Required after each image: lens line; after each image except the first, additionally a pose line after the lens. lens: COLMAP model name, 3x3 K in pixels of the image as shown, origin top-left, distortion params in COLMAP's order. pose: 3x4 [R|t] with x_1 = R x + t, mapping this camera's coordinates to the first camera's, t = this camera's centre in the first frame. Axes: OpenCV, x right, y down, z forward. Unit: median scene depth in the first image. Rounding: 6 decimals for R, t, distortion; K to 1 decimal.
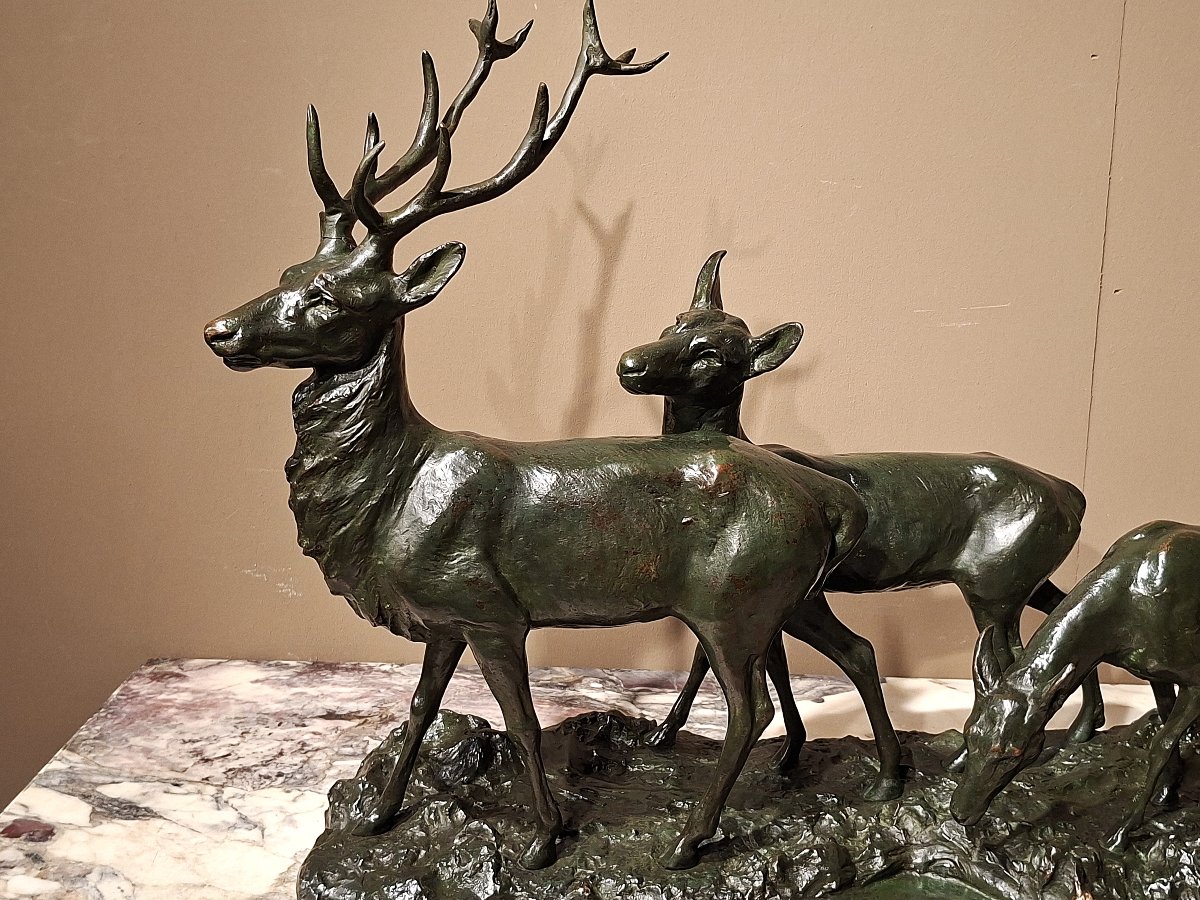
lens RADIAL K [[1487.2, 0, 598.7], [0, 1487.2, 445.9], [0, 0, 1]] dist [0.214144, -0.478041]
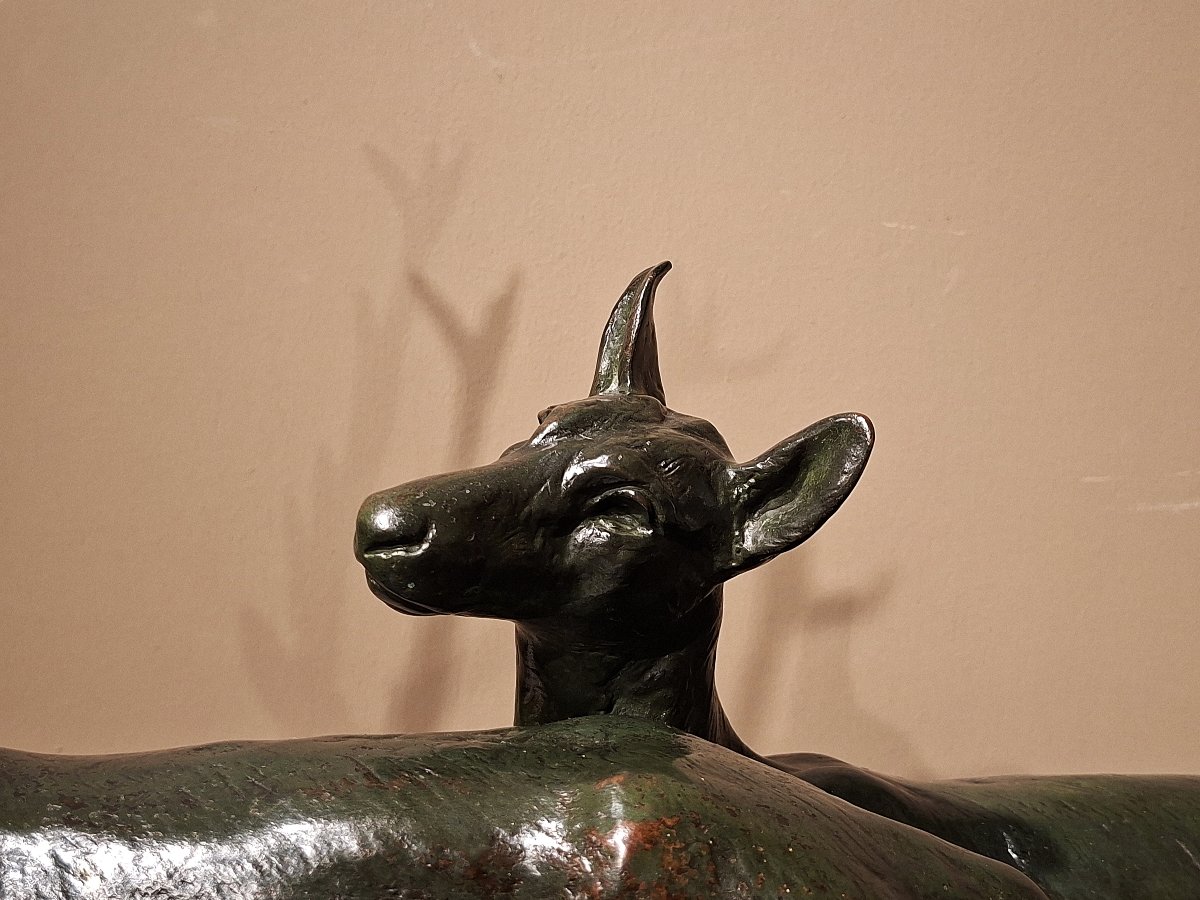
lens RADIAL K [[1517.1, 0, 604.5], [0, 1517.1, 468.6], [0, 0, 1]] dist [0.199609, -0.426369]
pose [[0.999846, -0.006969, -0.016096, 0.080573], [0.003943, 0.983499, -0.180868, -0.002640], [0.017091, 0.180777, 0.983376, 0.661915]]
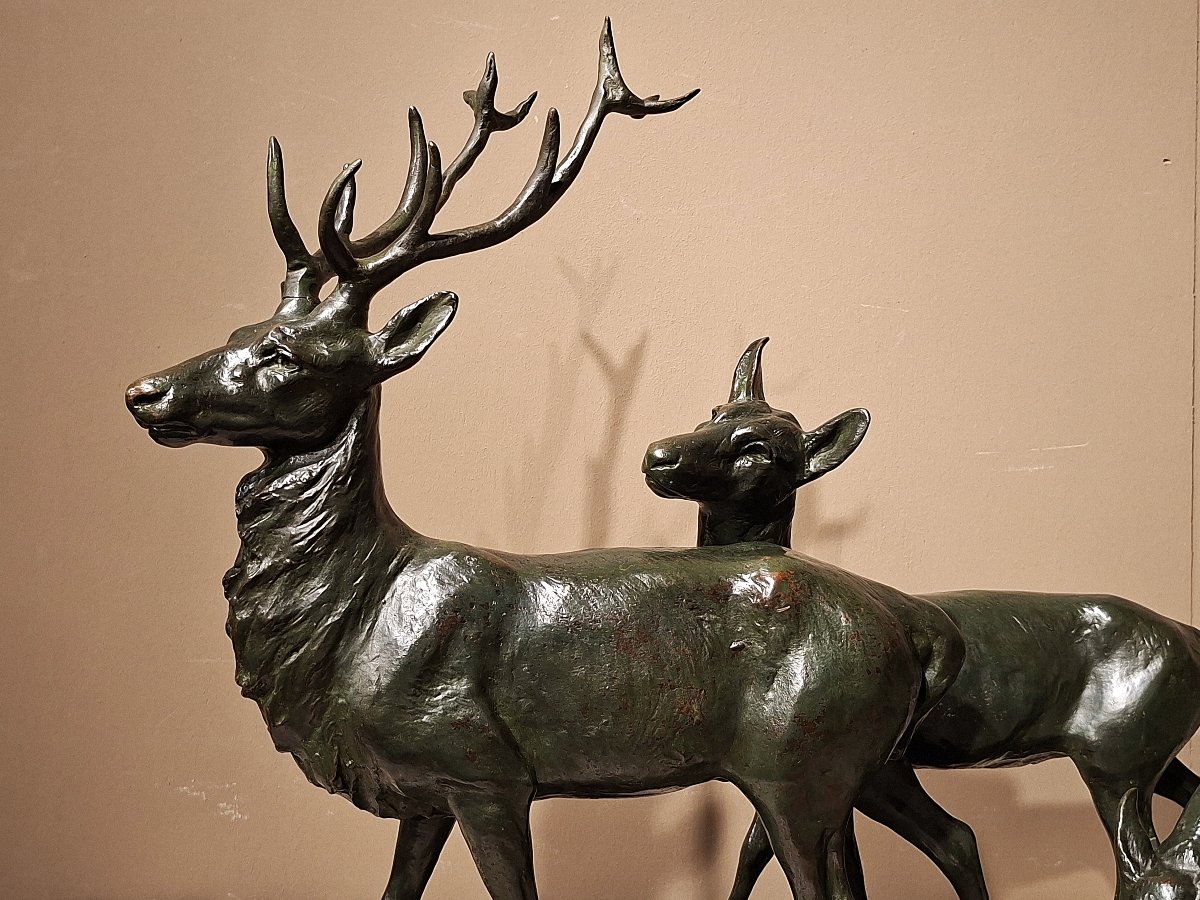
lens RADIAL K [[1487.2, 0, 598.7], [0, 1487.2, 445.9], [0, 0, 1]] dist [0.214144, -0.478041]
pose [[0.999887, -0.007042, 0.013296, -0.023187], [0.009645, 0.978234, -0.207279, 0.109946], [-0.011547, 0.207384, 0.978191, 0.213680]]
